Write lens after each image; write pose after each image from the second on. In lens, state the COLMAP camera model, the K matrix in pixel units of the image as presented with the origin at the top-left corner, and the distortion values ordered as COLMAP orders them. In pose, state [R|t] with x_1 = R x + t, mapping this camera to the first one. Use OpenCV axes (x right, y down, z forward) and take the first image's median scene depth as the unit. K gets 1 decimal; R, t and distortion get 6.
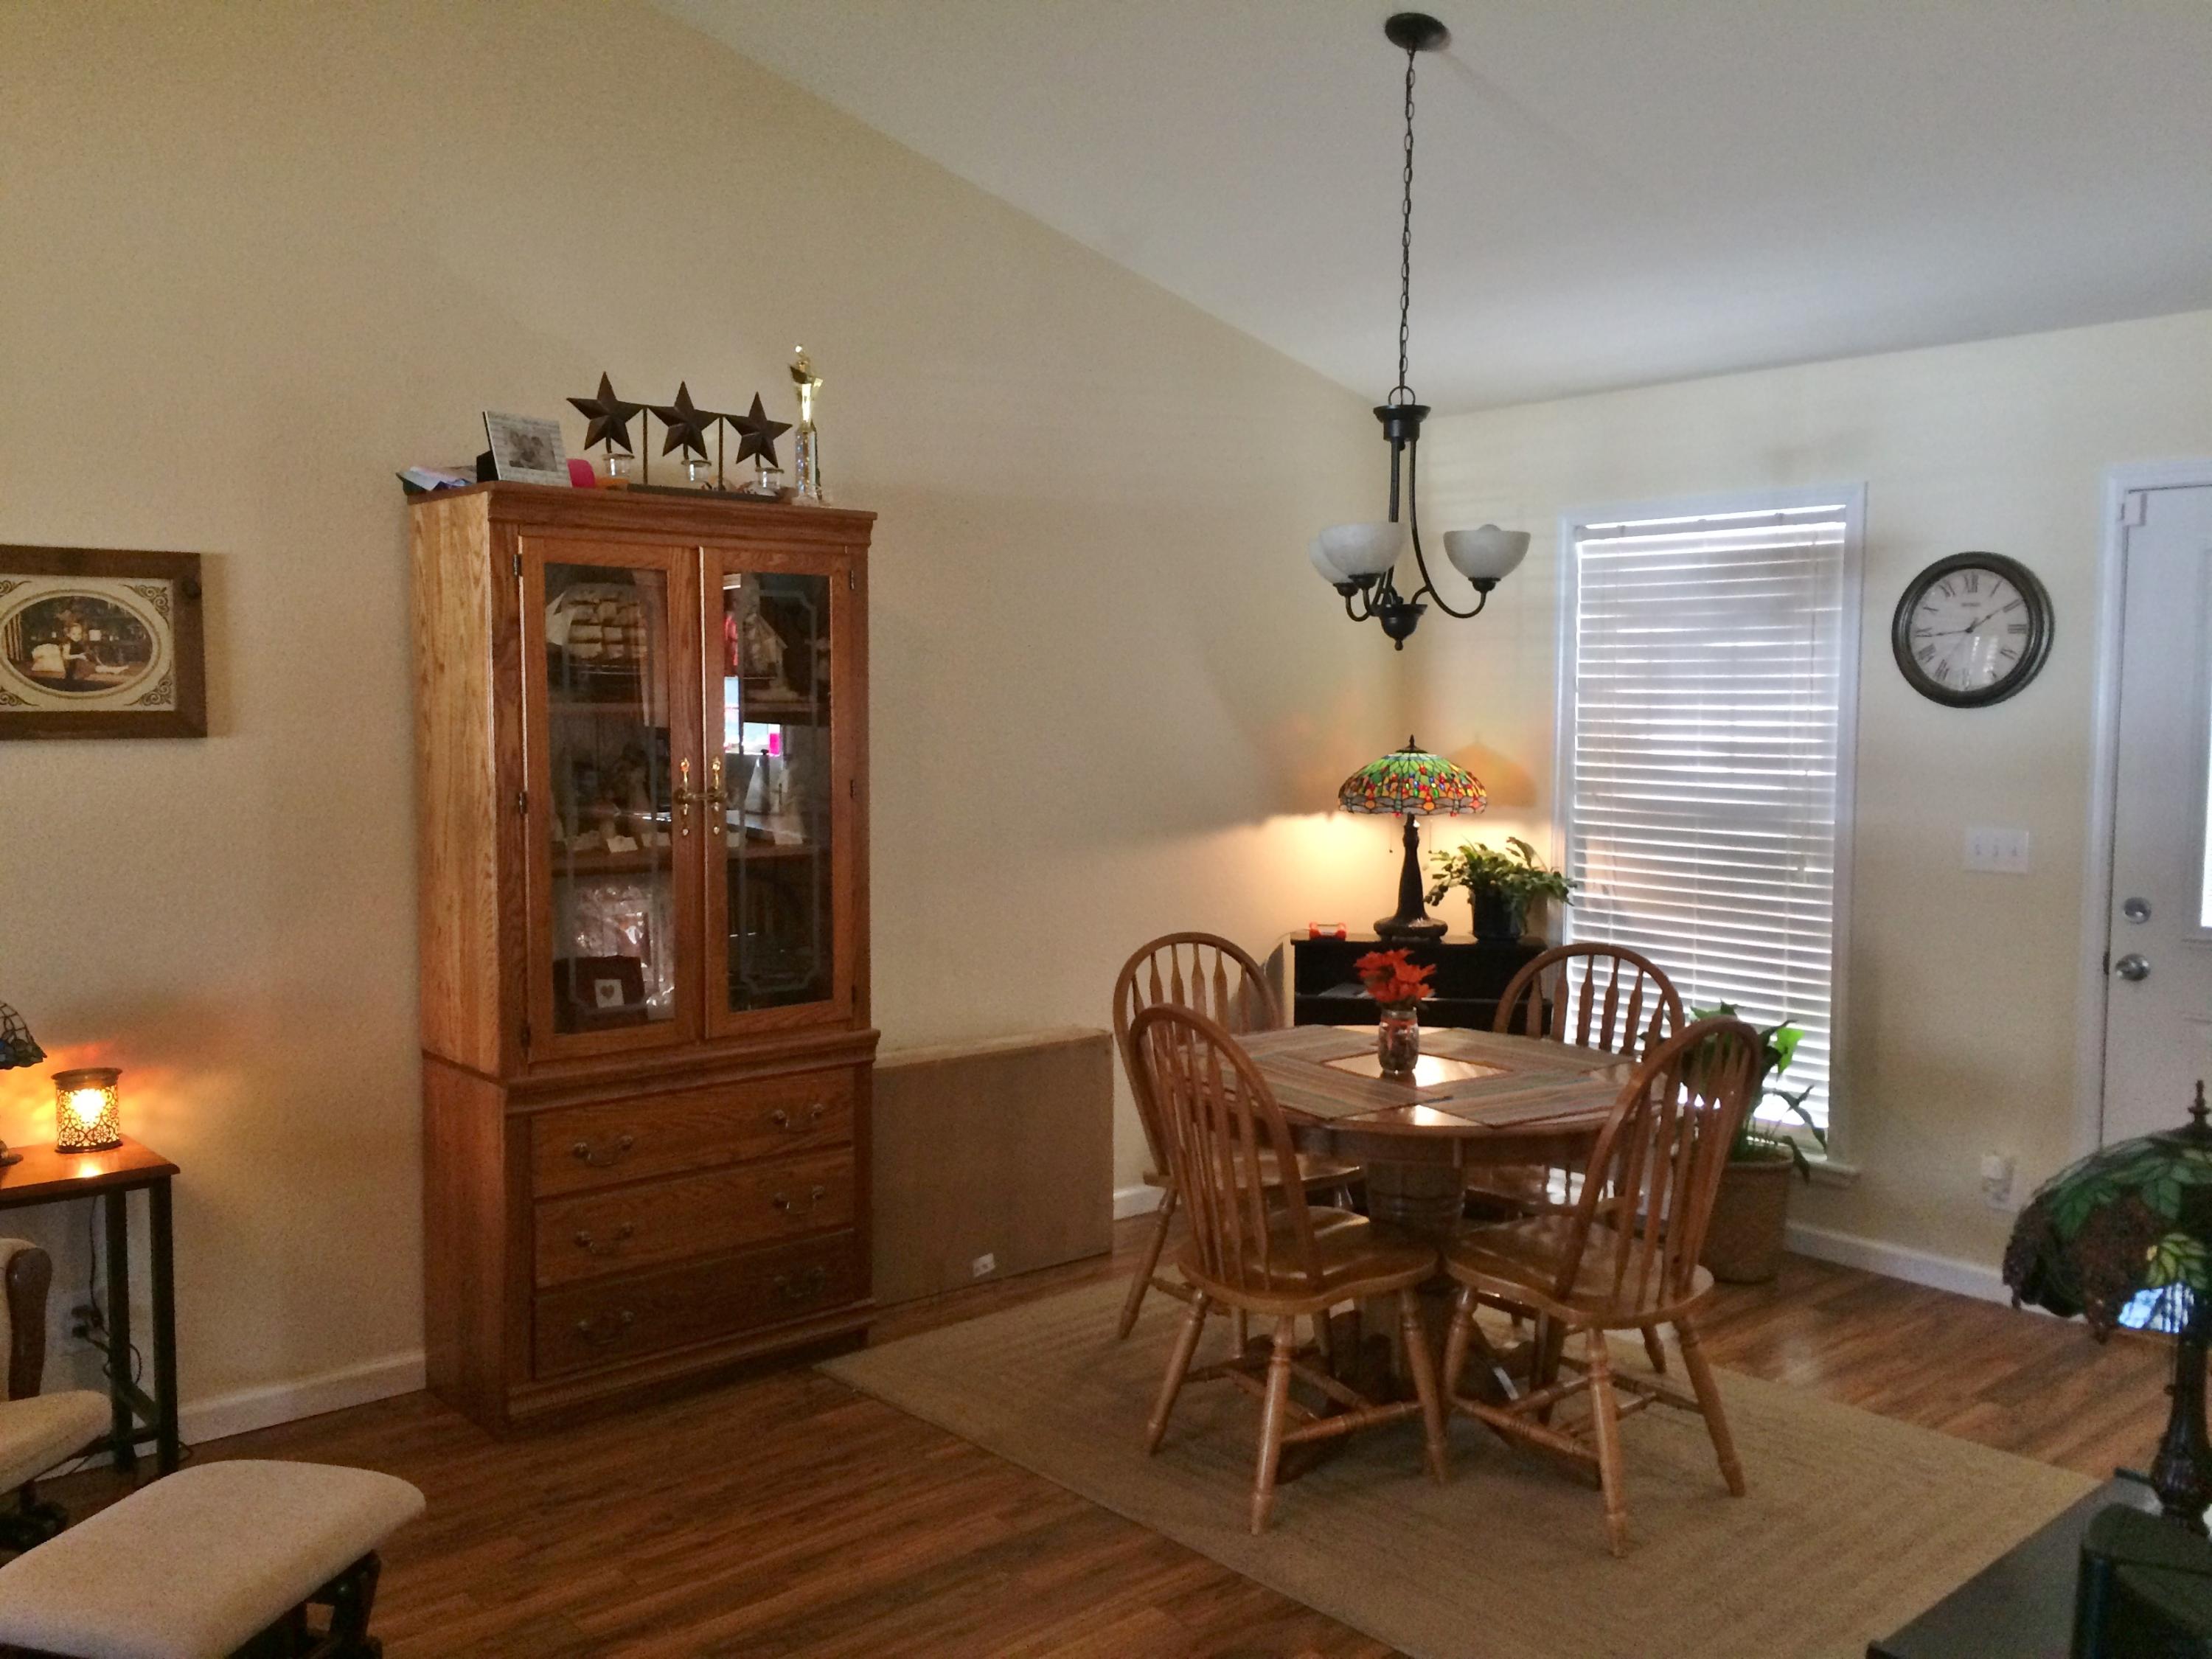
lens RADIAL K [[1873.2, 0, 1106.0], [0, 1873.2, 829.5], [0, 0, 1]] dist [0.076515, -0.116072]
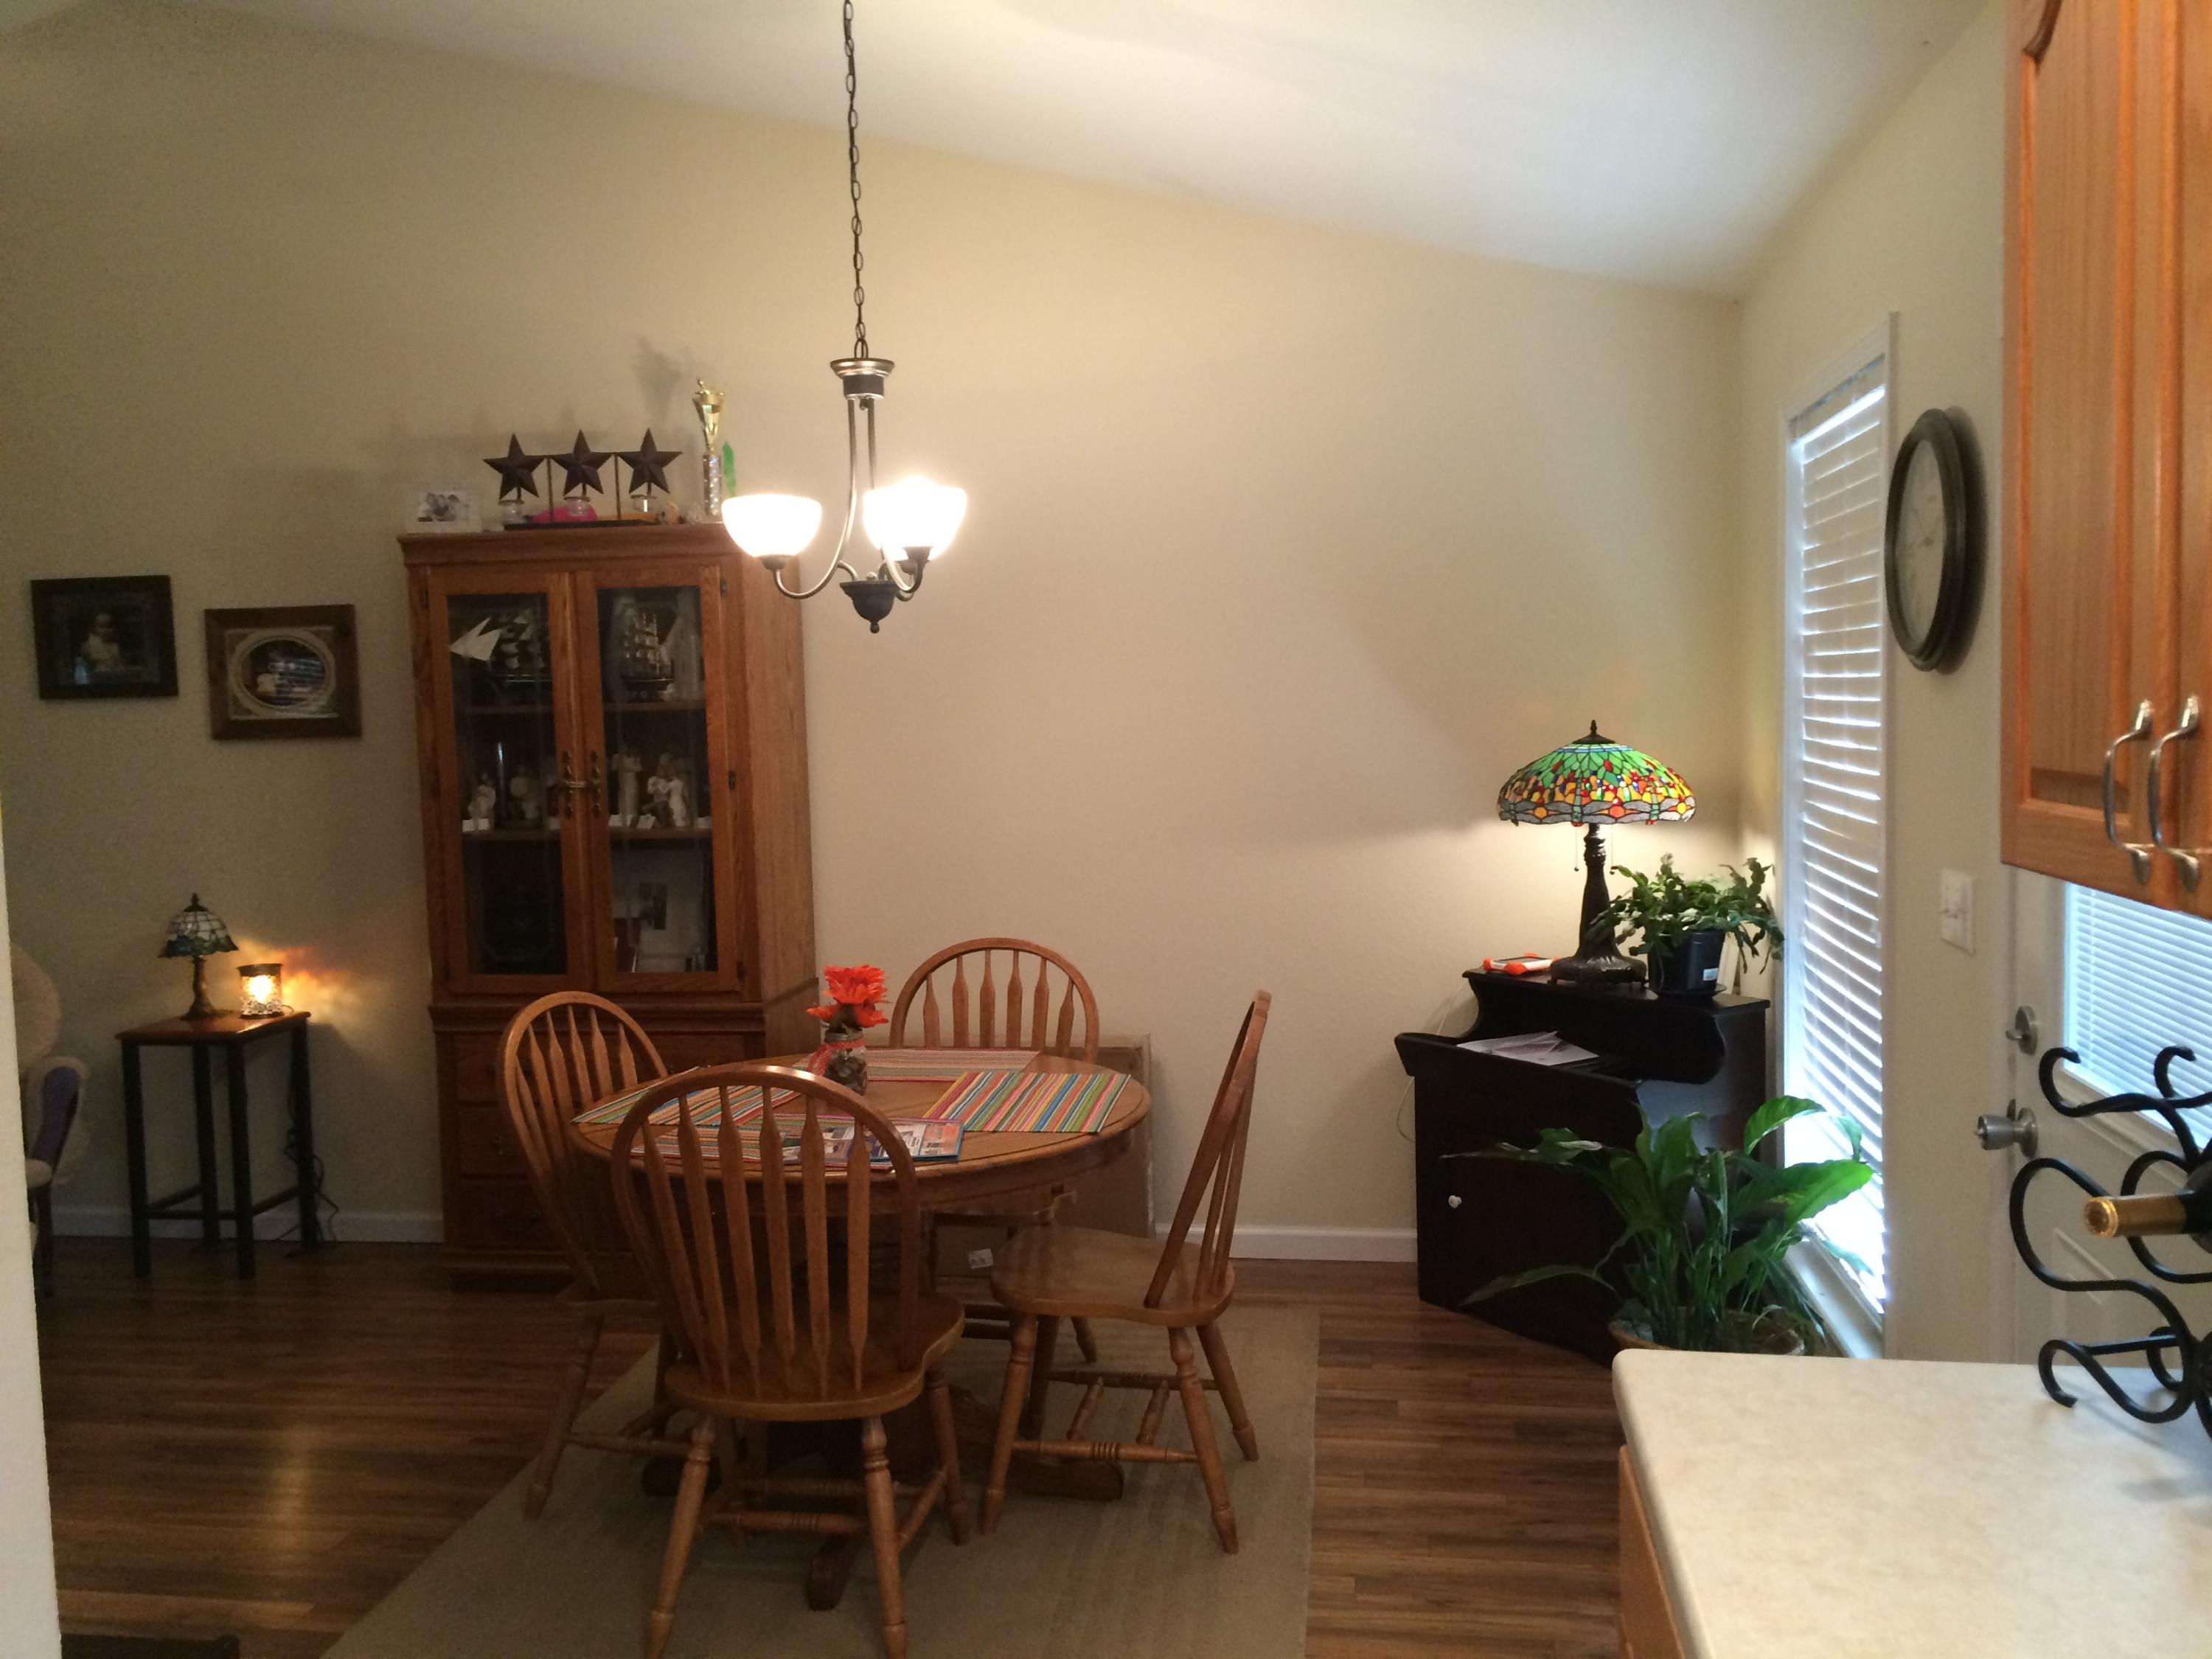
lens RADIAL K [[1873.2, 0, 1106.0], [0, 1873.2, 829.5], [0, 0, 1]] dist [0.076515, -0.116072]
pose [[0.644313, 0.033947, -0.764008, 0.916751], [-0.027775, 0.999394, 0.020983, -0.023694], [0.764257, 0.007701, 0.644865, 0.509064]]
